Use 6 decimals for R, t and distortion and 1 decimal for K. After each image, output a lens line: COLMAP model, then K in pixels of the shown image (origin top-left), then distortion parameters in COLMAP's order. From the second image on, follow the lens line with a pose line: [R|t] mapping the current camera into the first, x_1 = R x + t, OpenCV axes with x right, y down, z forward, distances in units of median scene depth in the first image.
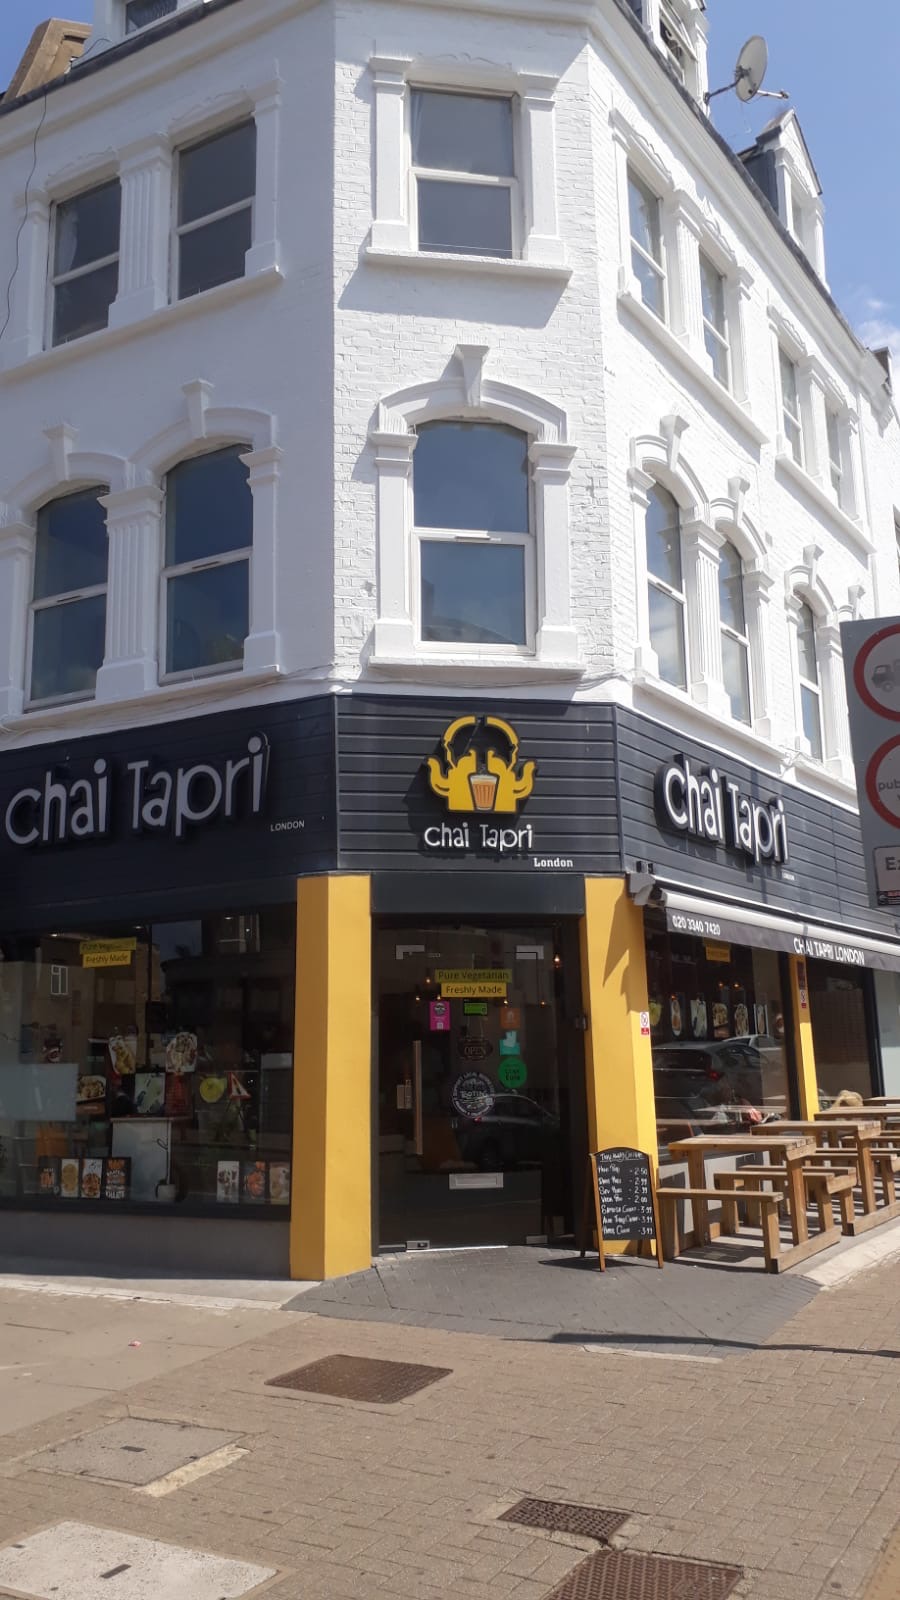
lens RADIAL K [[1177.0, 0, 462.1], [0, 1177.0, 800.4], [0, 0, 1]] dist [0.034114, -0.037042]
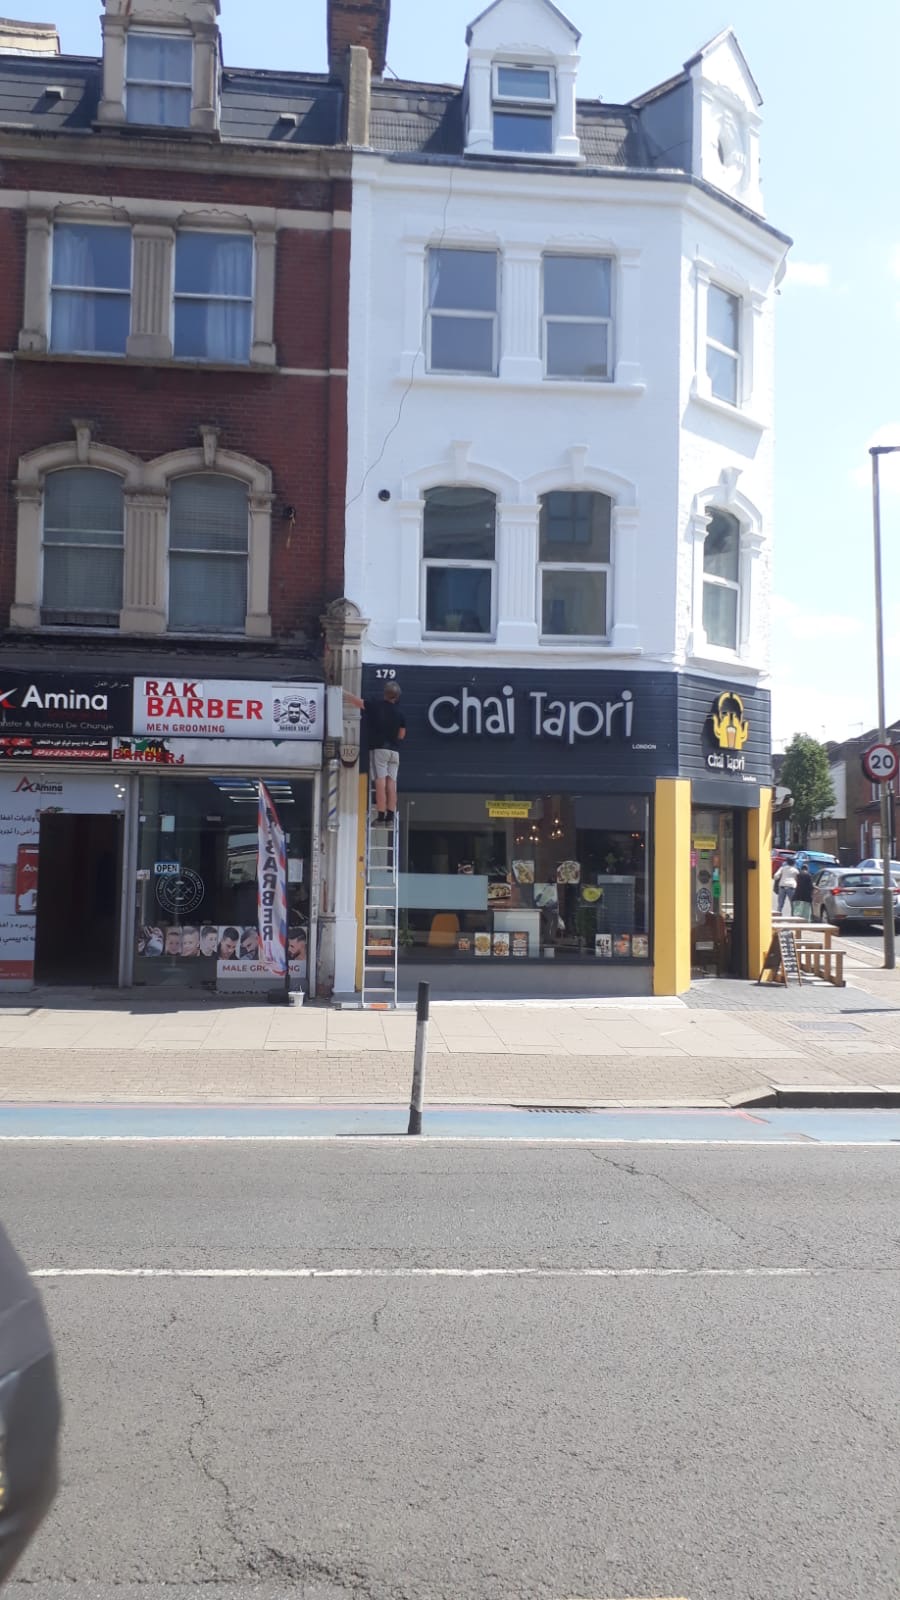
lens RADIAL K [[1017.3, 0, 454.0], [0, 1017.3, 801.8], [0, 0, 1]] dist [0.010590, -0.002100]
pose [[0.884236, 0.065853, 0.462374, -1.028283], [-0.135470, 0.983612, 0.118980, -0.036095], [-0.446961, -0.167844, 0.878666, -0.183690]]
